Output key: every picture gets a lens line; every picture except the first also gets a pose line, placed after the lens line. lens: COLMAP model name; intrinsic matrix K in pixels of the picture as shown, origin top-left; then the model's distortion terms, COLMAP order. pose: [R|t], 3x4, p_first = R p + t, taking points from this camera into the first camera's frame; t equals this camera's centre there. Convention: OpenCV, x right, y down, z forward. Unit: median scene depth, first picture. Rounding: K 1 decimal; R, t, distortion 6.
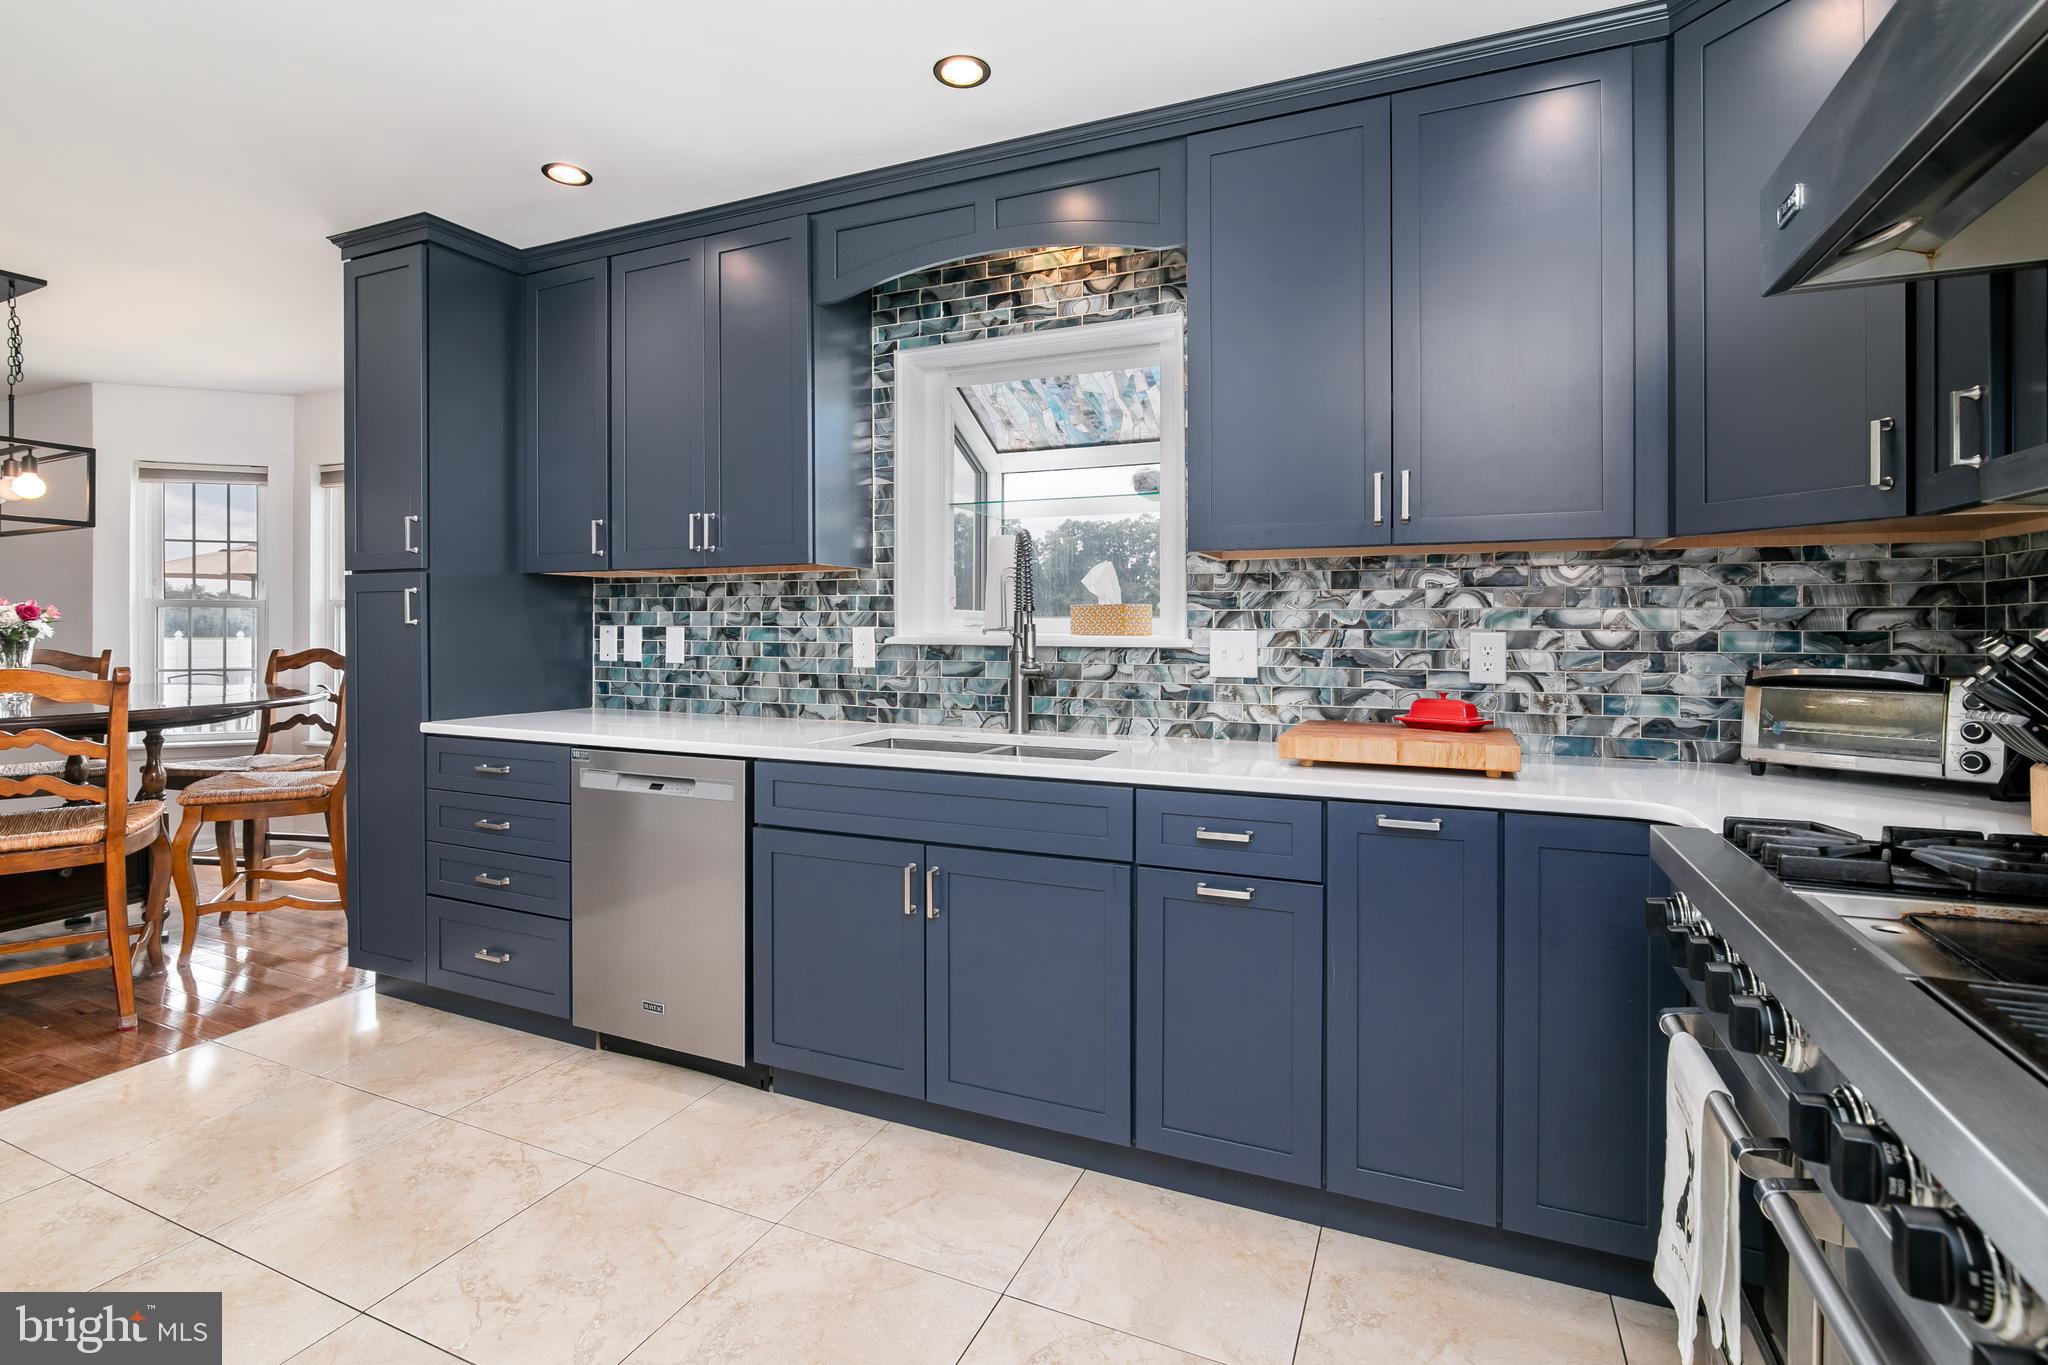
lens RADIAL K [[962.5, 0, 1038.0], [0, 962.5, 639.0], [0, 0, 1]] dist [-0.011986, -0.000743]
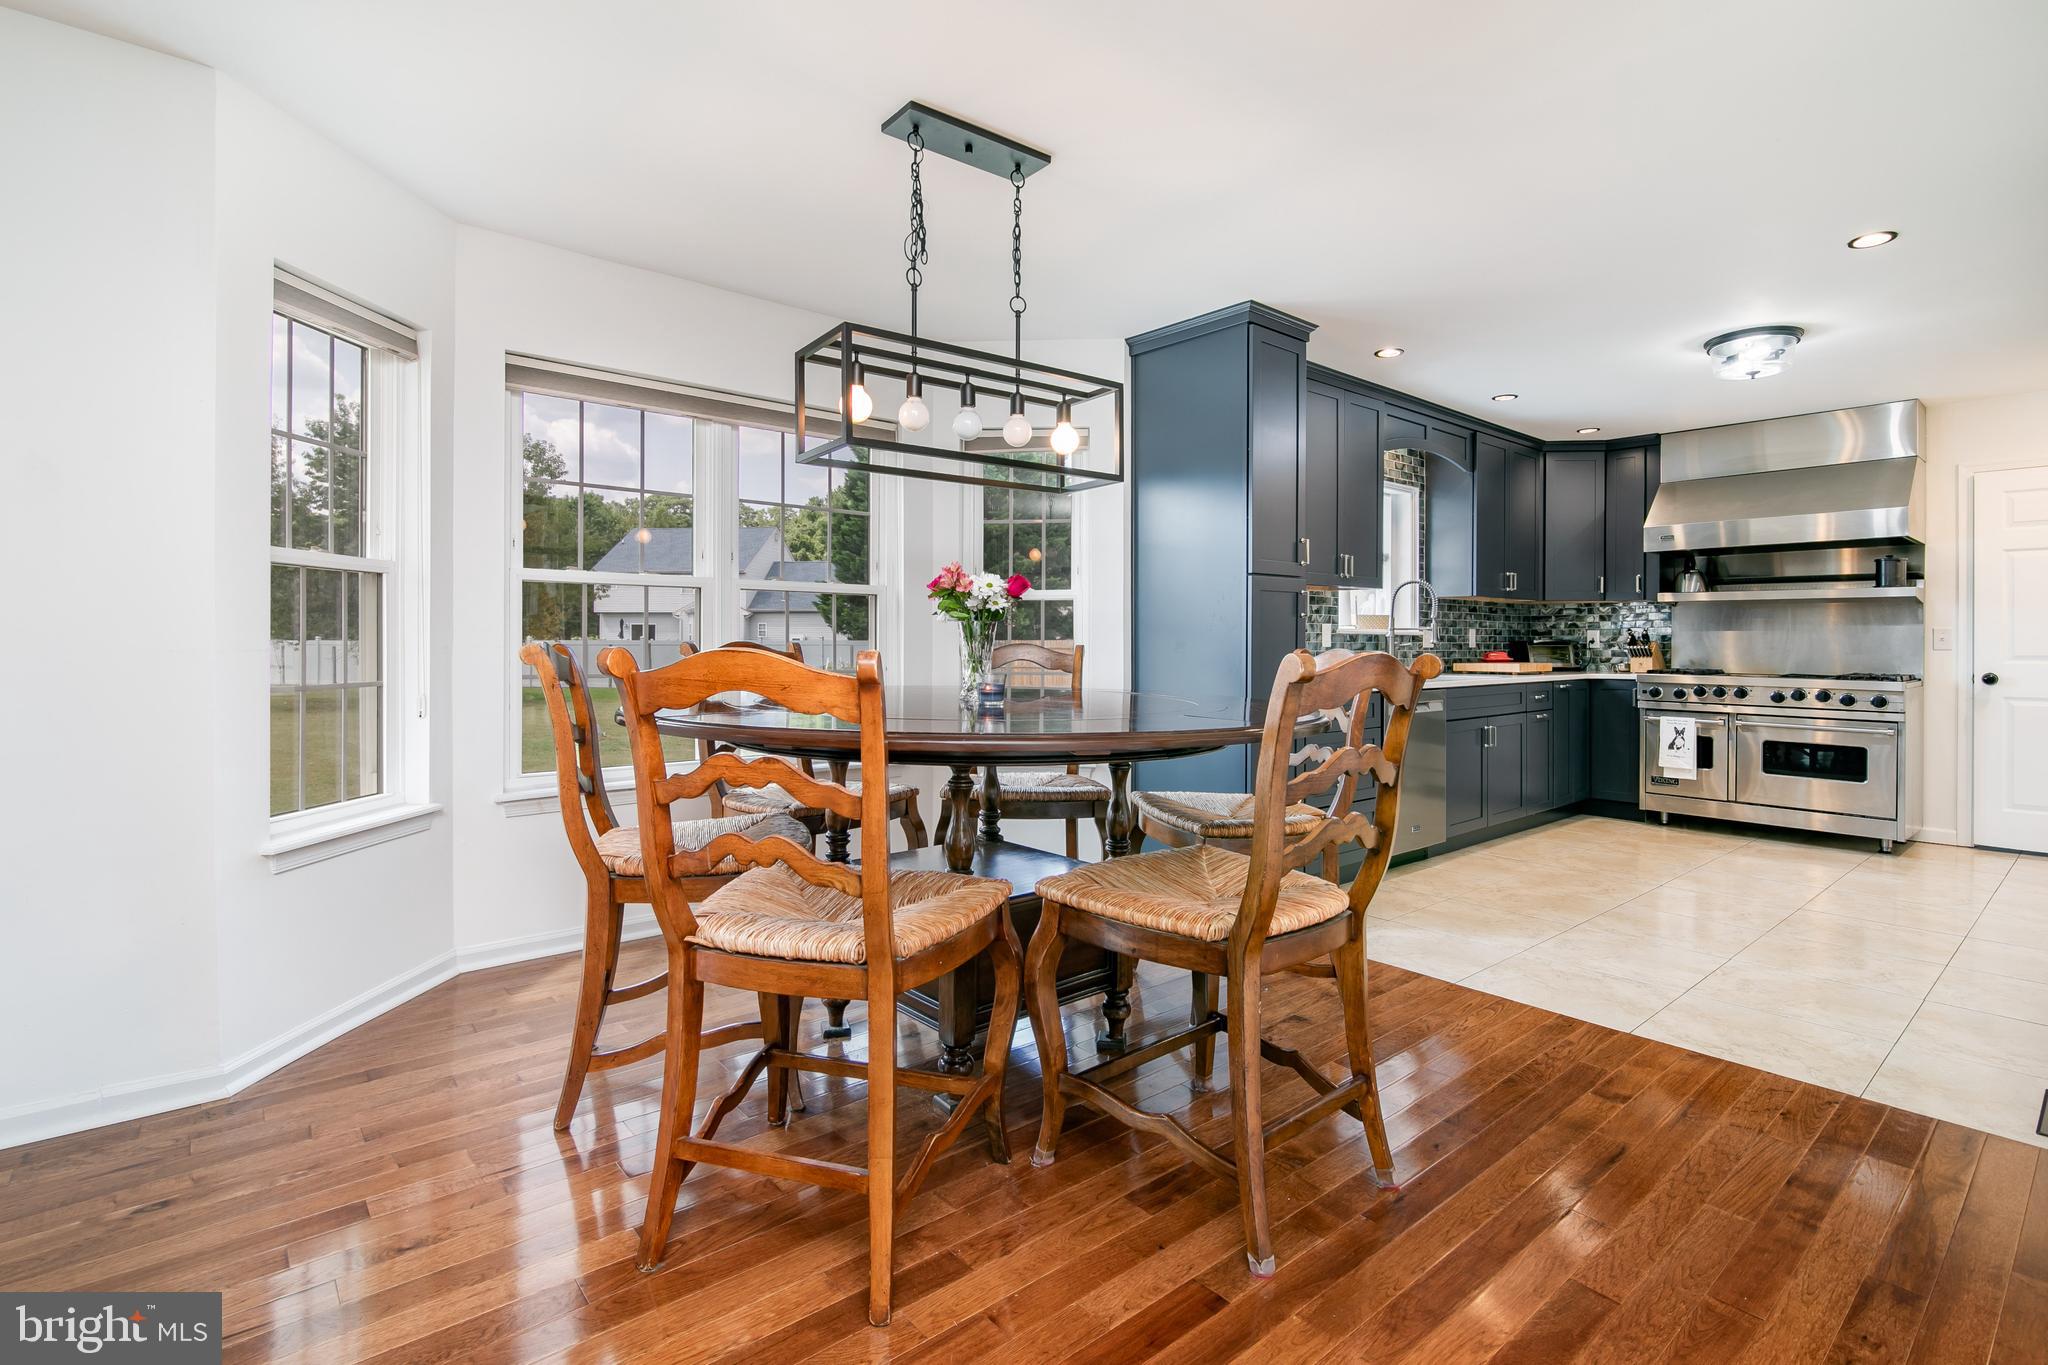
lens RADIAL K [[962.5, 0, 1006.9], [0, 962.5, 640.1], [0, 0, 1]] dist [-0.011986, -0.000743]
pose [[0.456874, 0.002689, 0.889528, -2.350162], [0.007506, 0.999948, -0.006878, 0.030955], [-0.889500, 0.009819, 0.456830, 0.828279]]
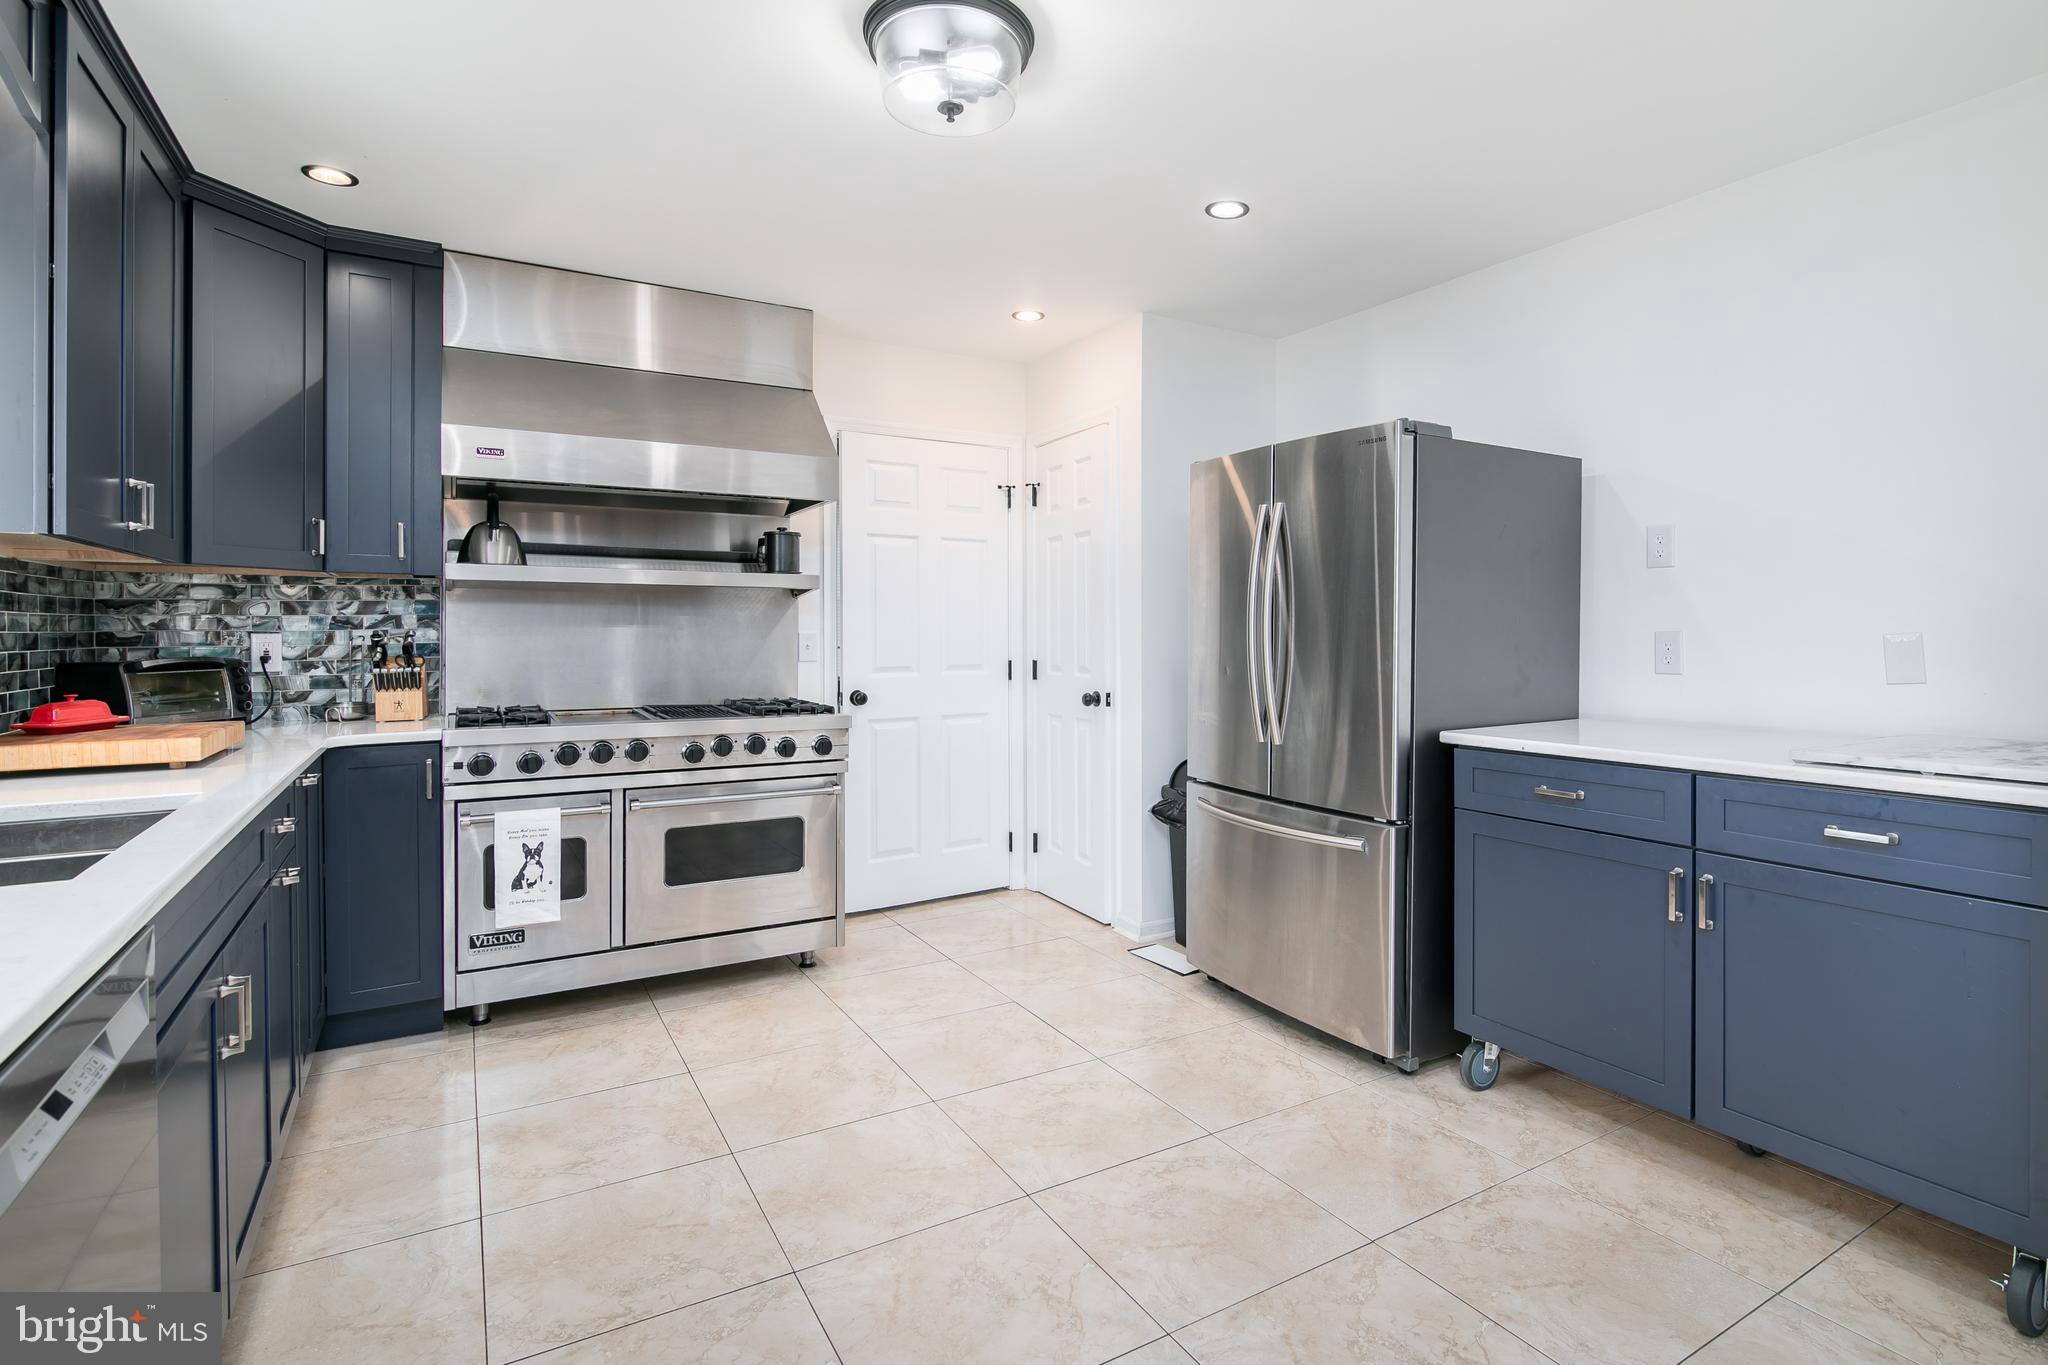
lens RADIAL K [[992.1, 0, 1098.9], [0, 992.1, 640.1], [0, 0, 1]] dist [-0.012195, -0.000168]
pose [[-0.831082, -0.007004, 0.556105, -0.872294], [0.005465, 0.999770, 0.020760, -0.014174], [-0.556122, 0.020293, -0.830853, 1.048419]]
